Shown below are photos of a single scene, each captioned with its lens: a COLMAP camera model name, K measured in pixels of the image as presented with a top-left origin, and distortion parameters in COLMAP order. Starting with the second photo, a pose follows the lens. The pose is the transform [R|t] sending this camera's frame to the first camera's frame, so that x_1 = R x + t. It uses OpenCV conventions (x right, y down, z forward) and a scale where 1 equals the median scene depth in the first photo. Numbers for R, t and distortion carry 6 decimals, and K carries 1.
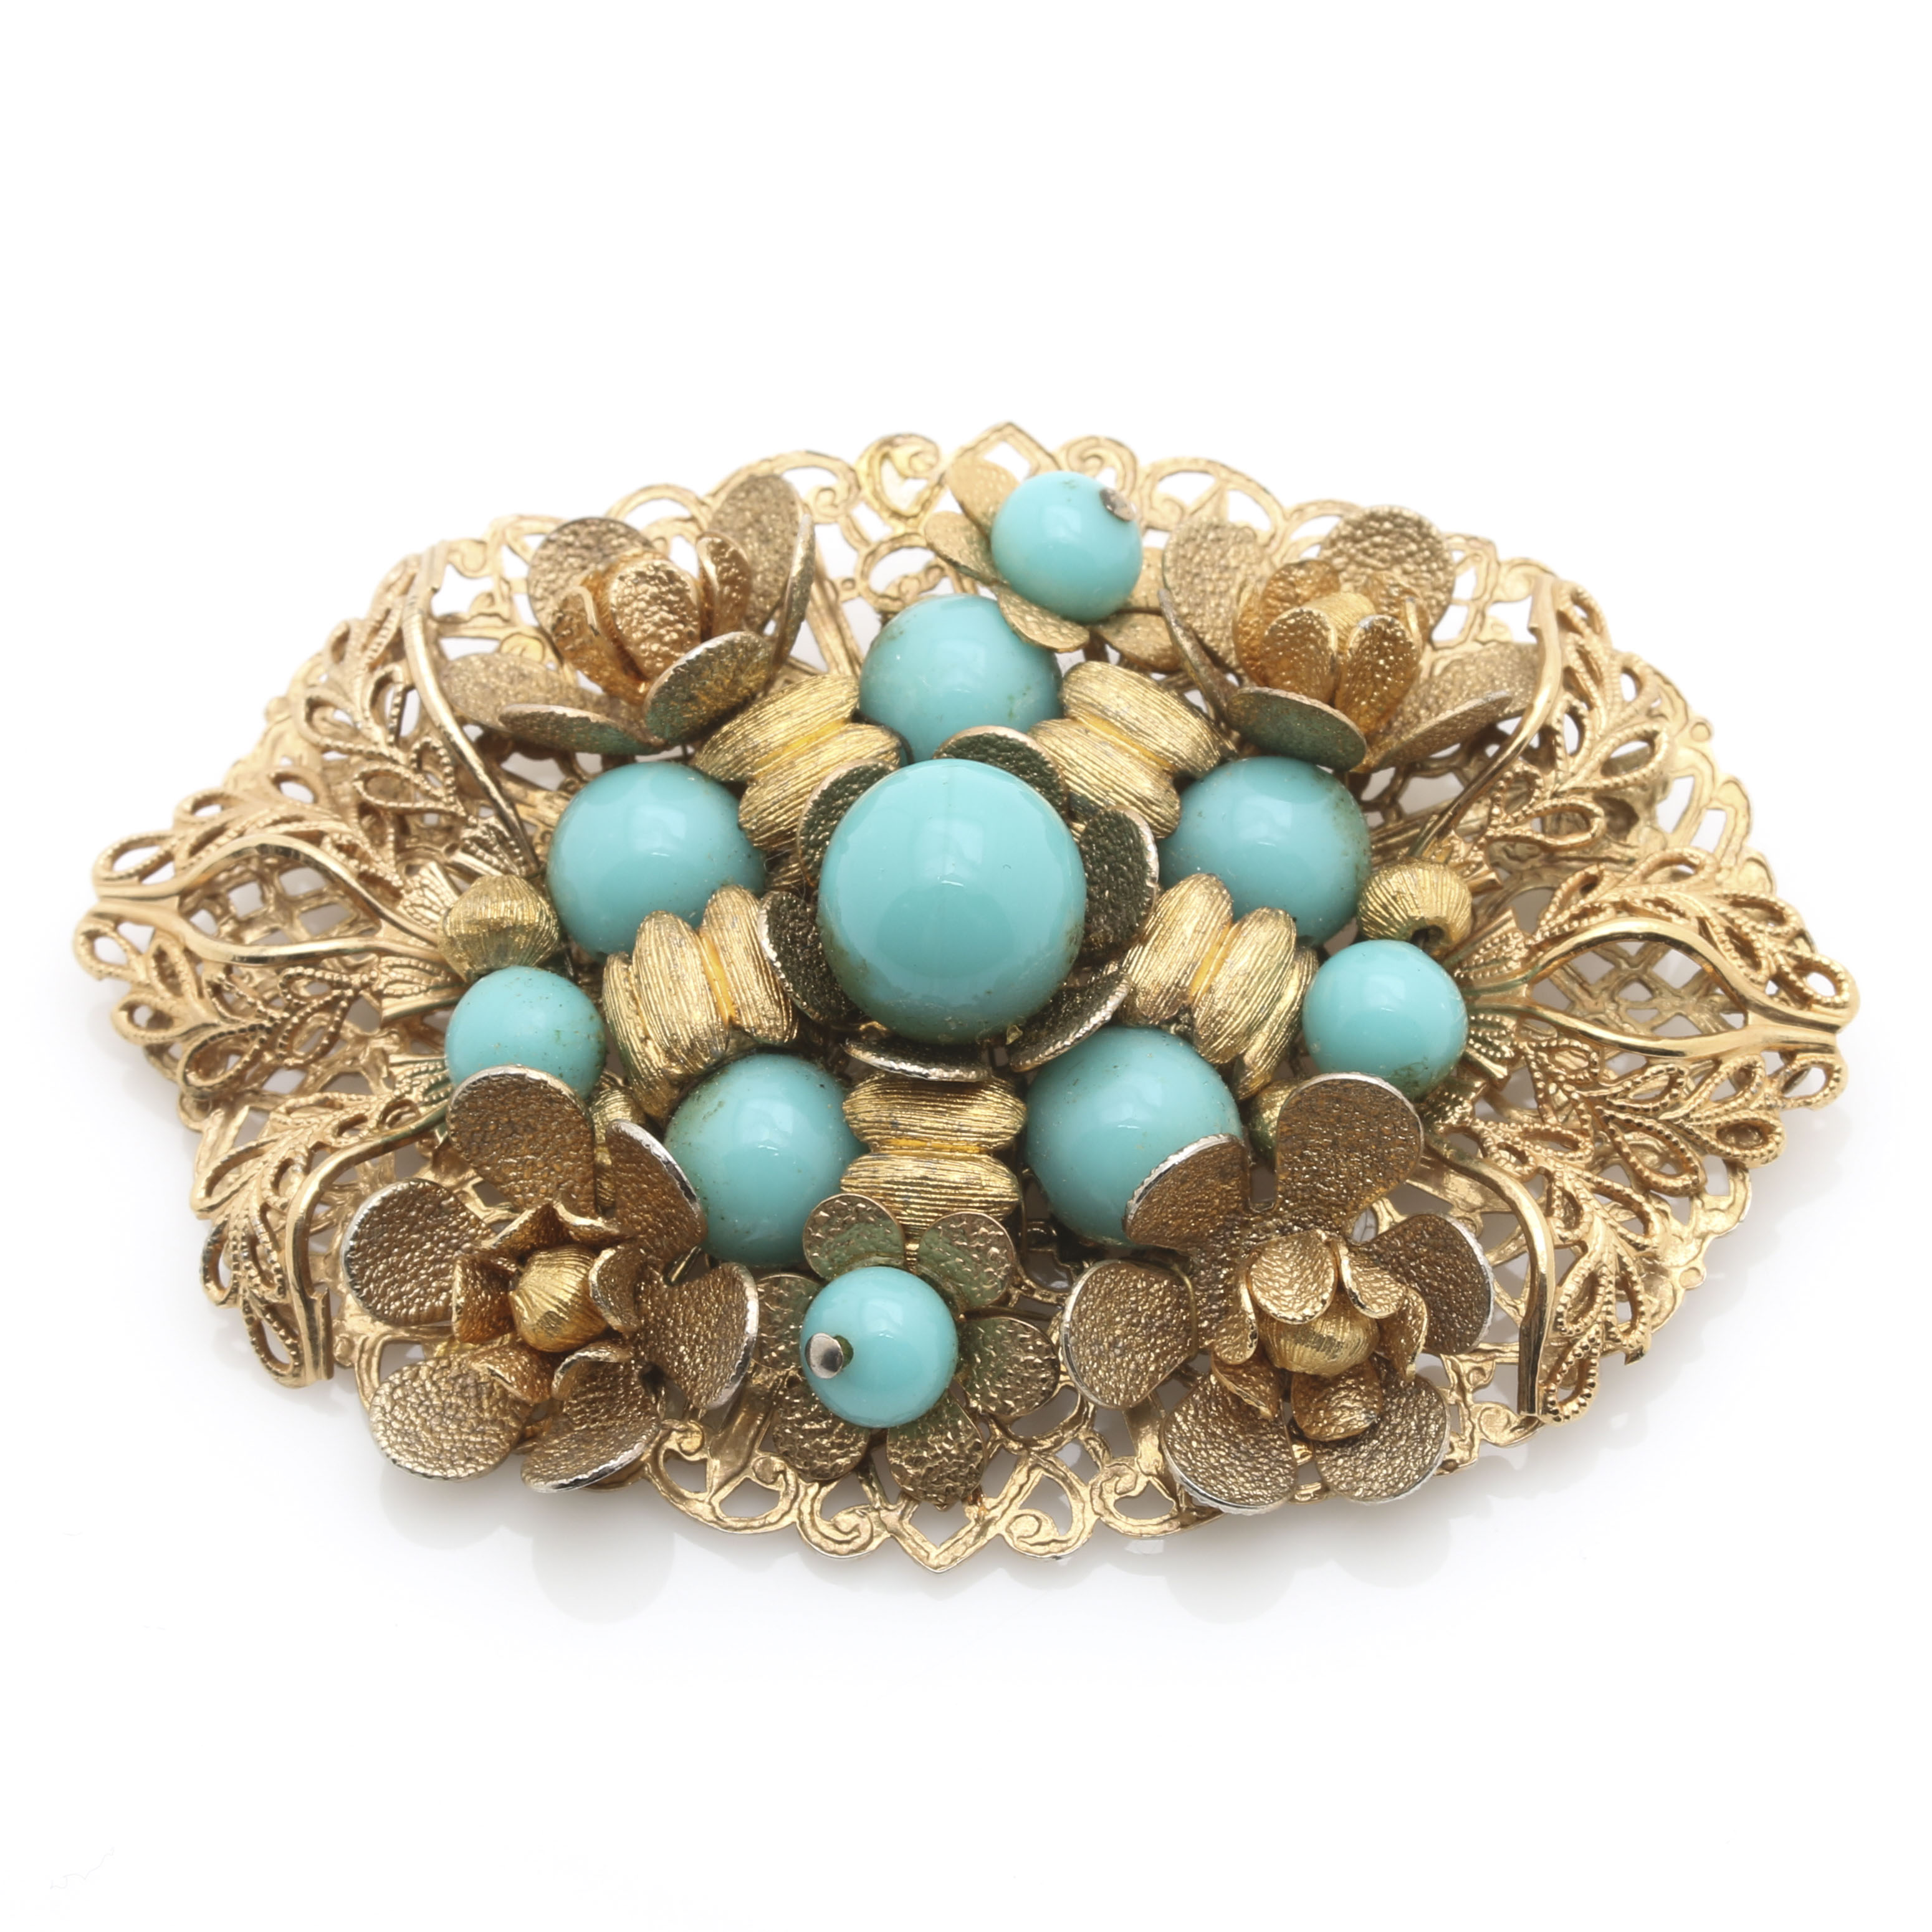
lens RADIAL K [[11889.2, 0, 962.3], [0, 11889.2, 966.9], [0, 0, 1]] dist [-0.222176, 0.000000]
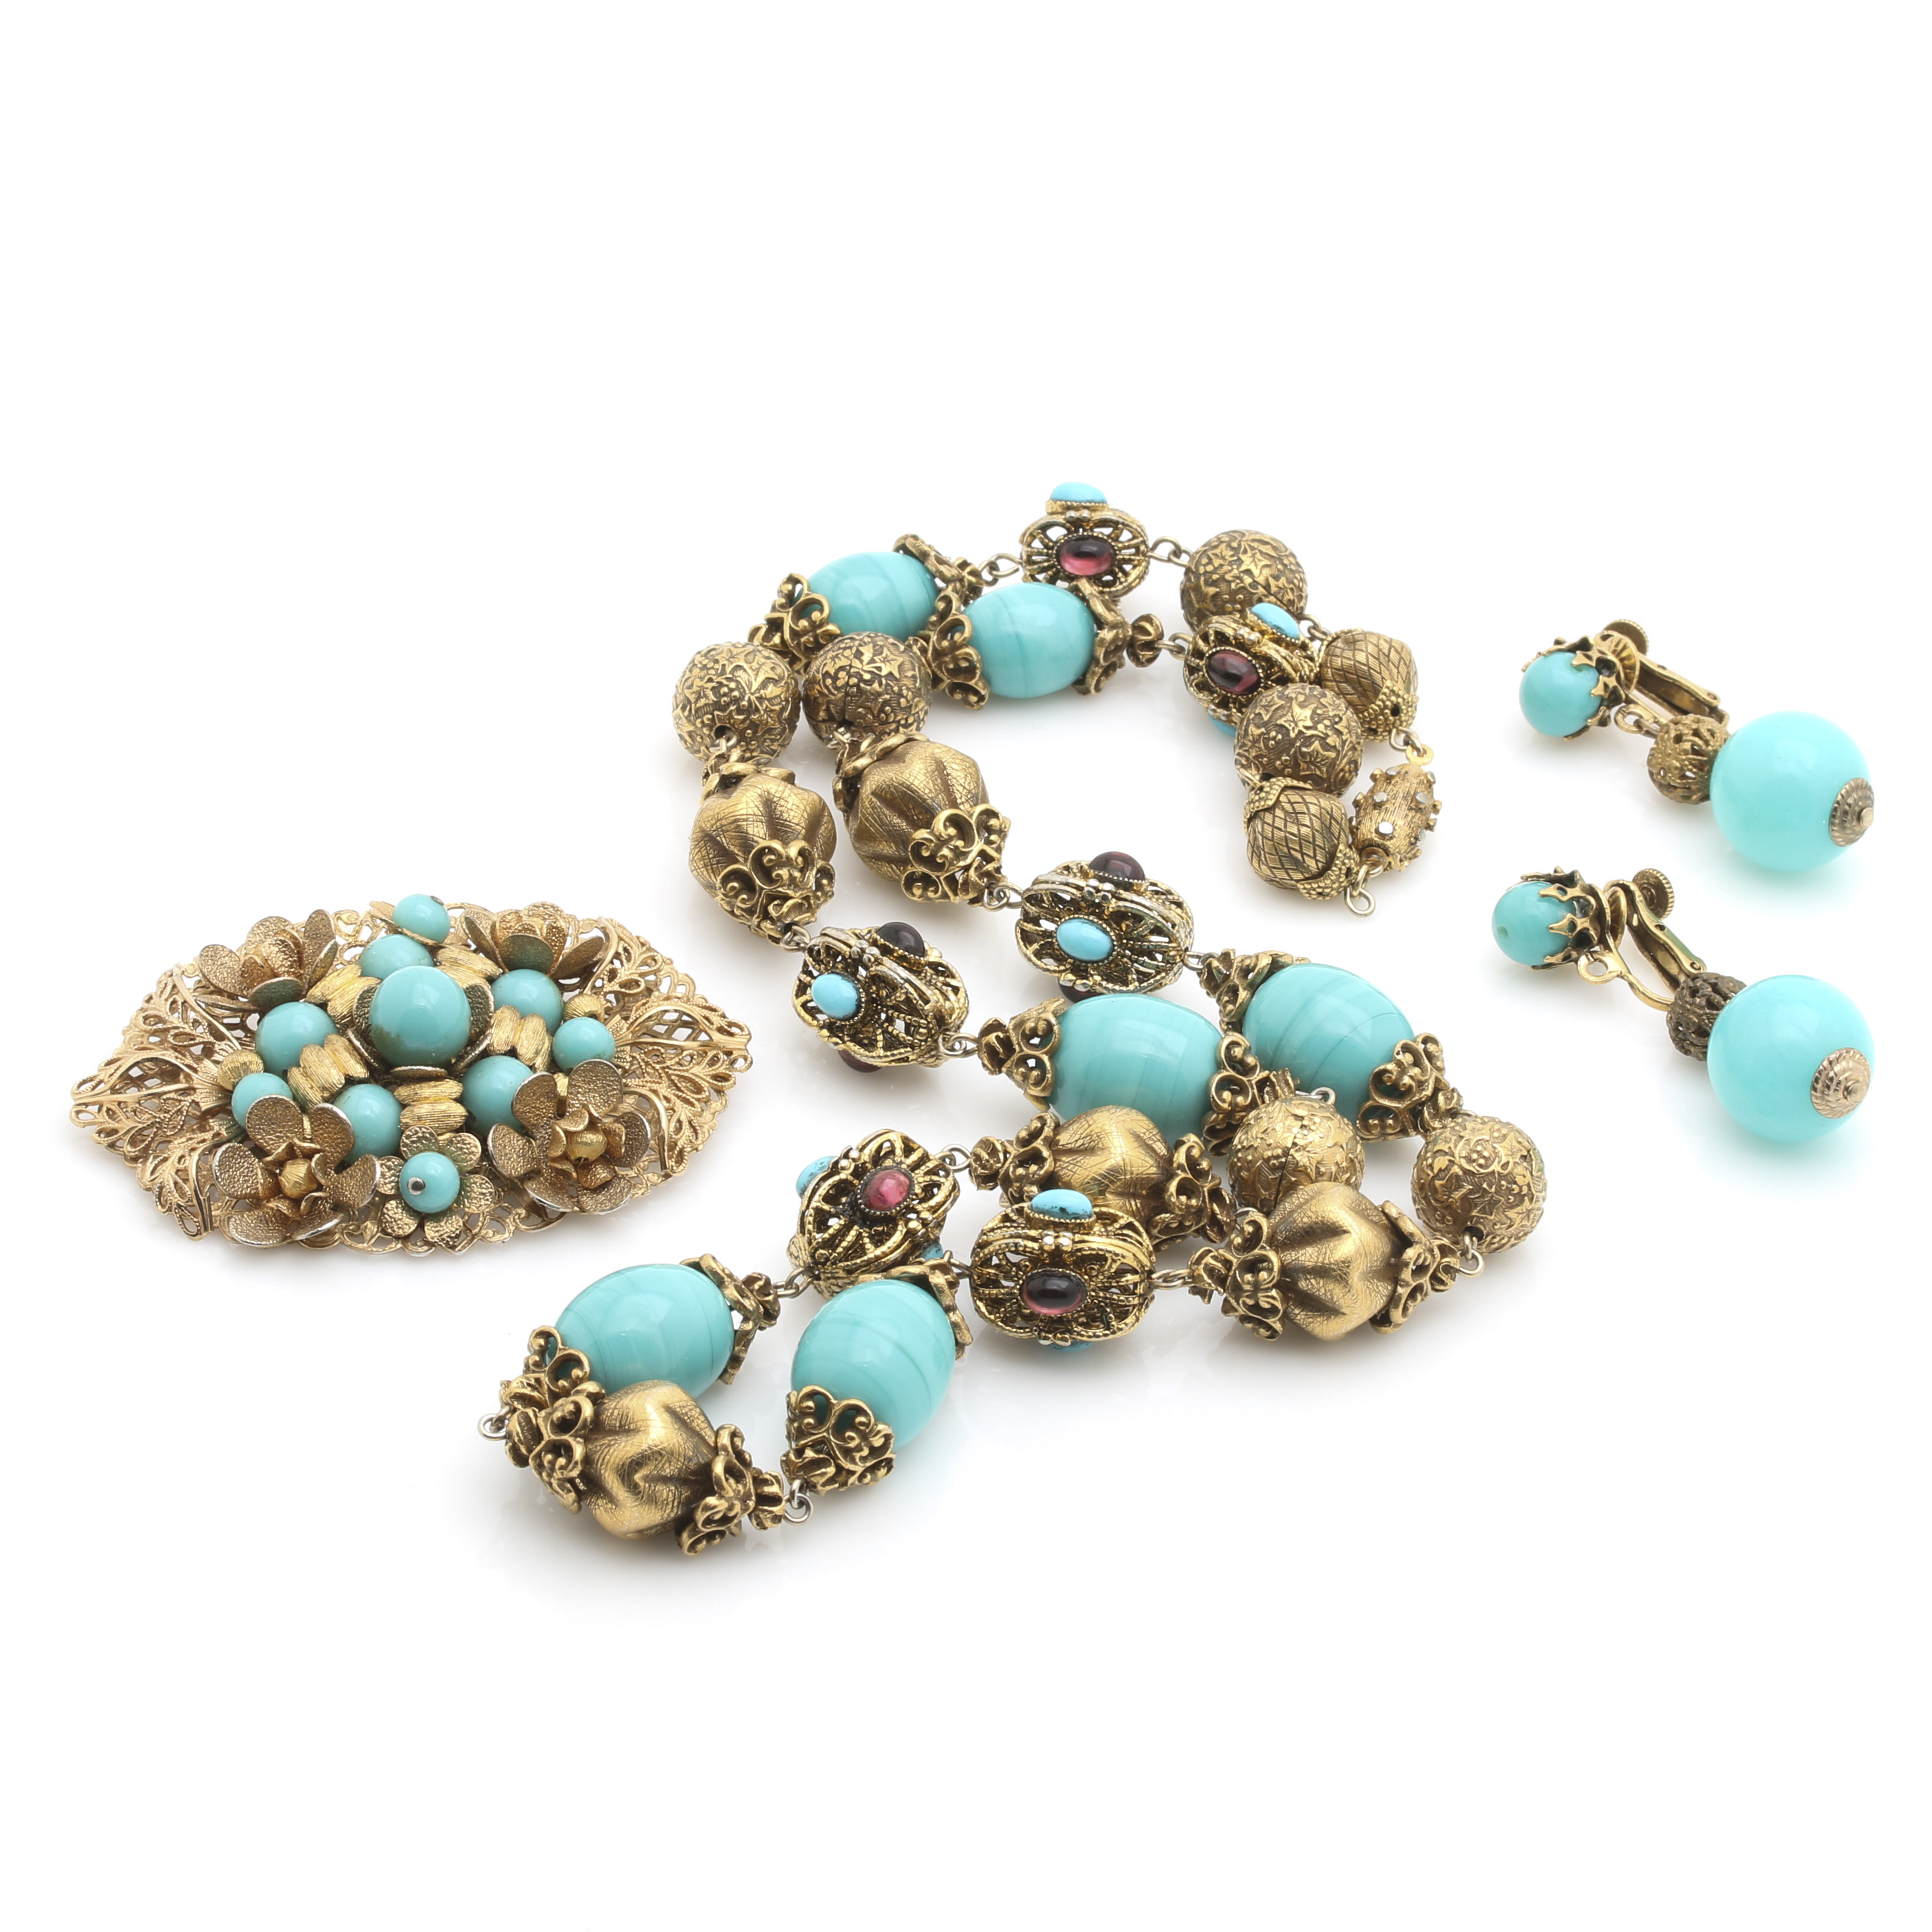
lens RADIAL K [[11889.2, 0, 965.8], [0, 11889.2, 965.9], [0, 0, 1]] dist [-0.222176, 0.000000]
pose [[0.962235, -0.105160, 0.251087, -0.546912], [0.181462, 0.935335, -0.303679, 0.808765], [-0.202916, 0.337773, 0.919094, -1.464392]]
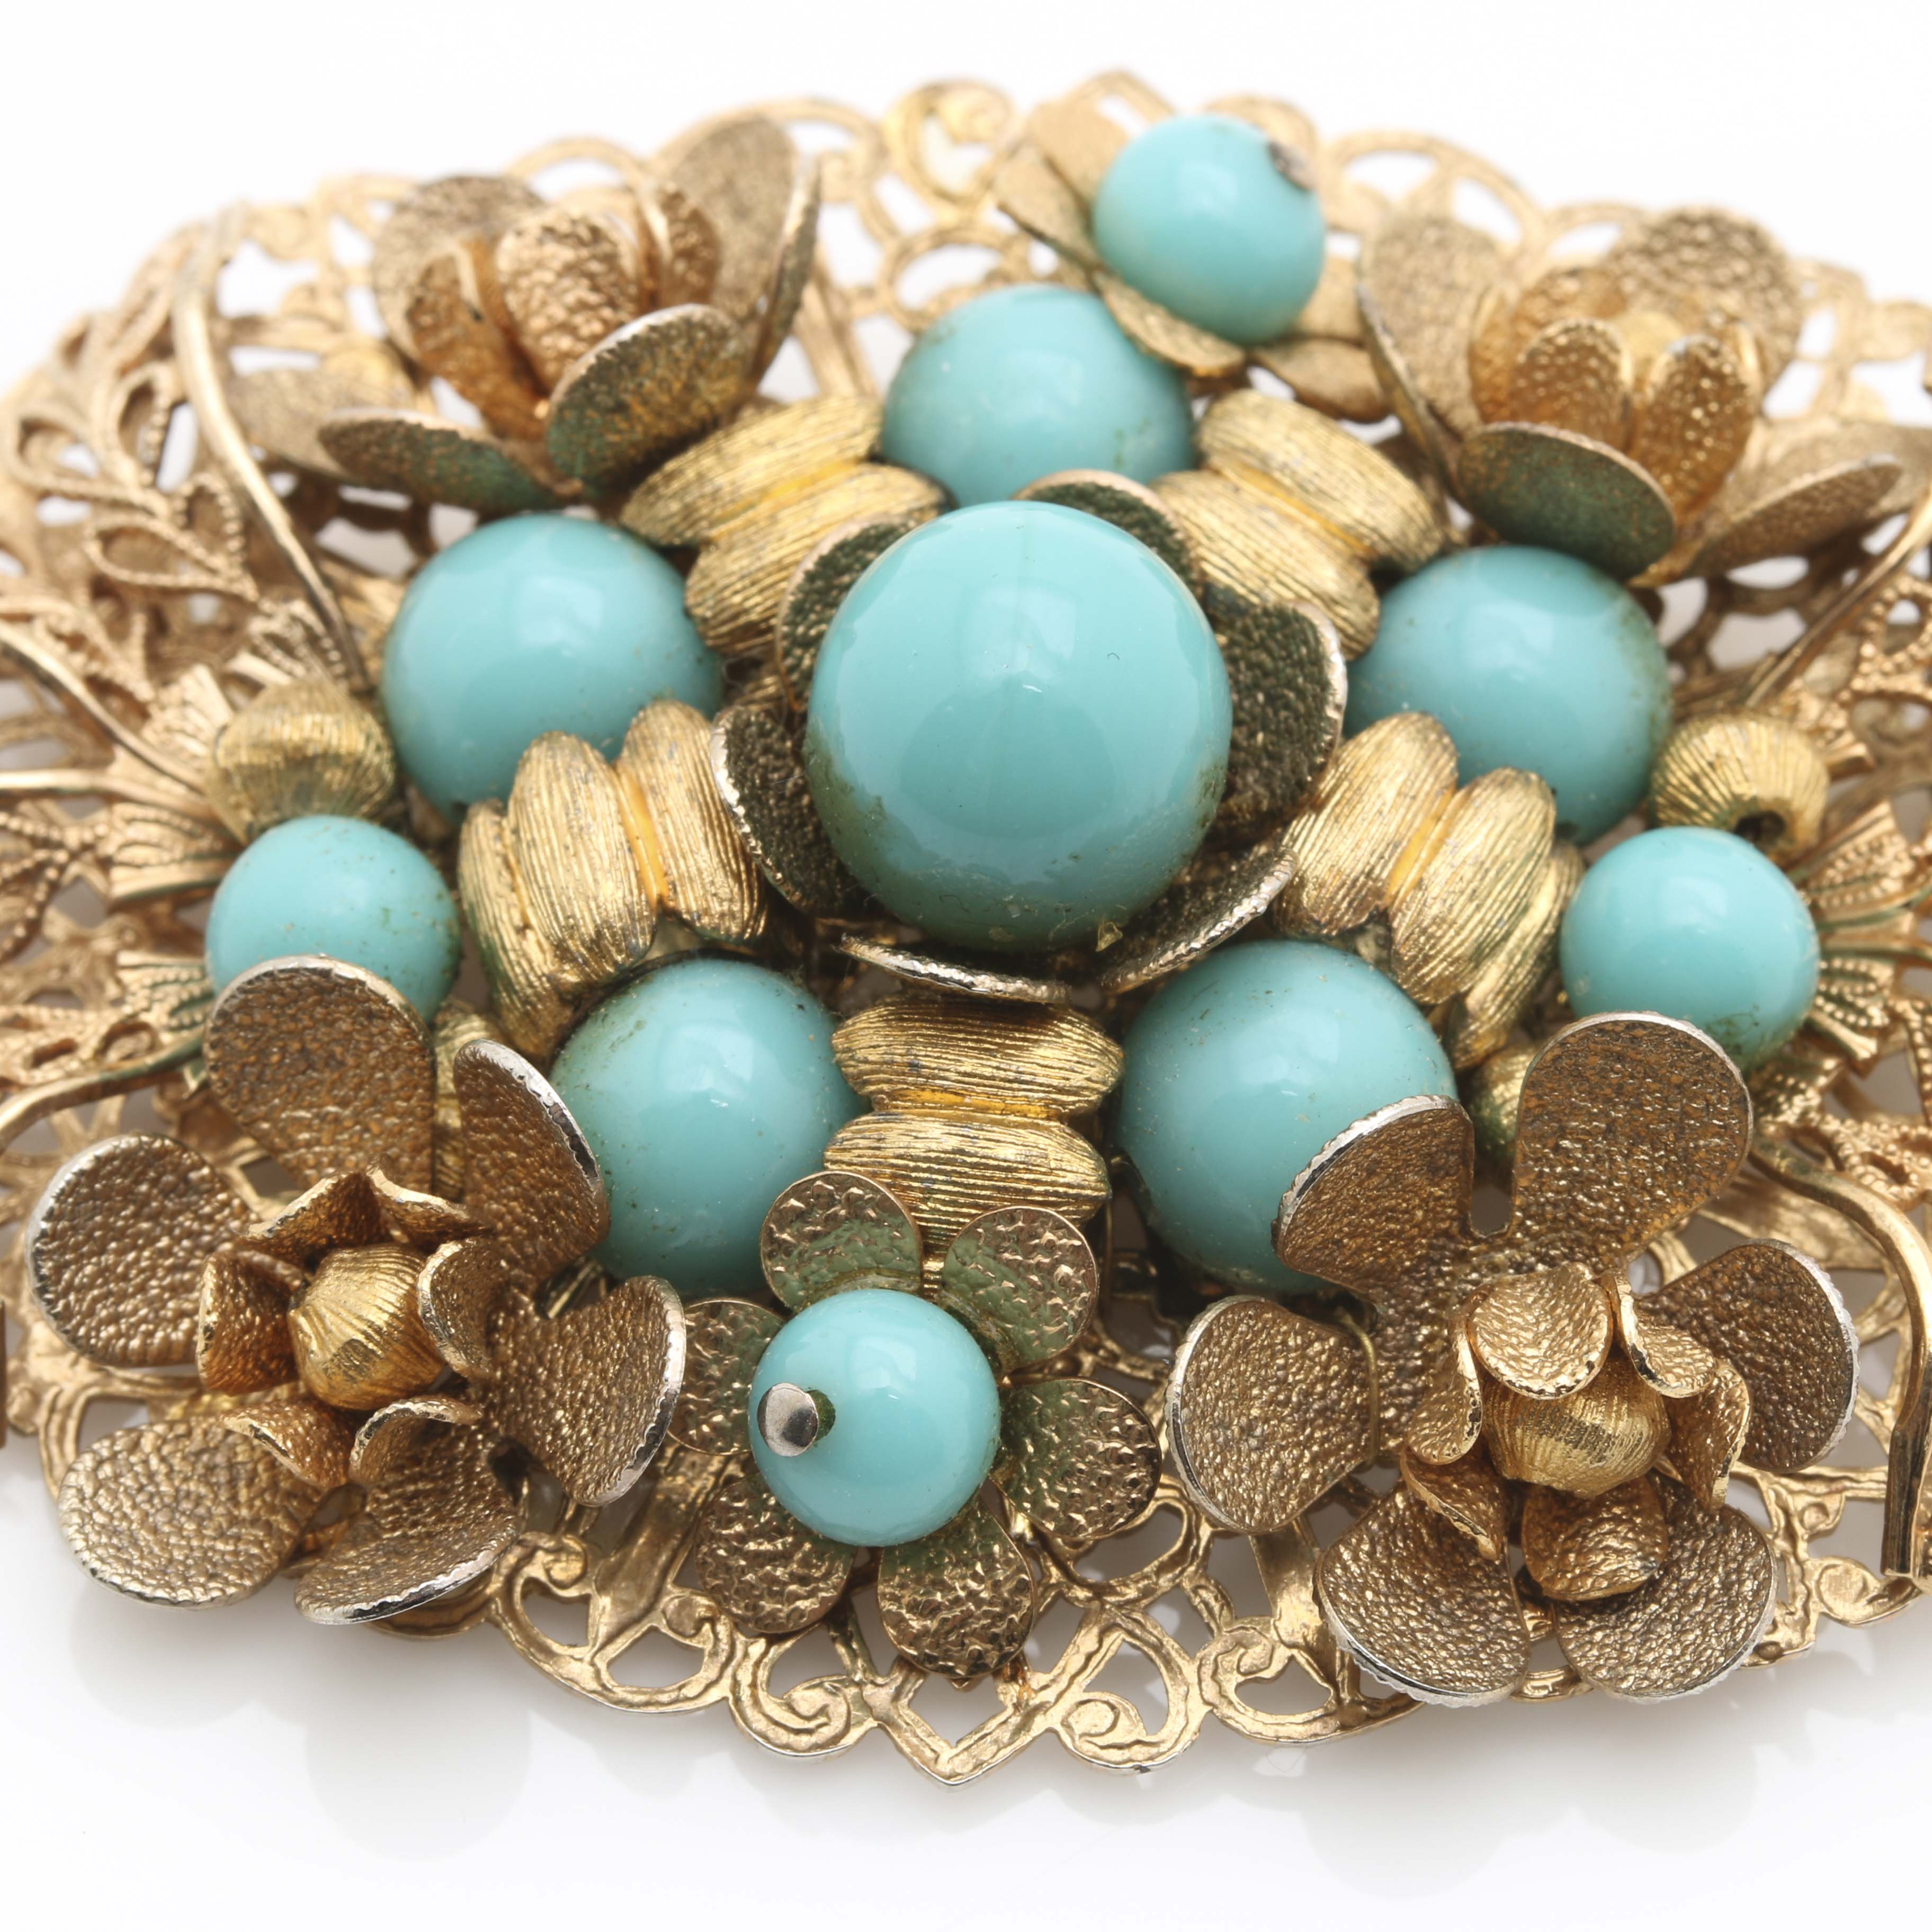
lens RADIAL K [[11889.2, 0, 972.7], [0, 11889.2, 964.7], [0, 0, 1]] dist [-0.222176, 0.000000]
pose [[0.998860, 0.045074, 0.015686, -0.012617], [-0.043557, 0.995307, -0.086413, 0.061560], [-0.019508, 0.085631, 0.996136, 0.369031]]
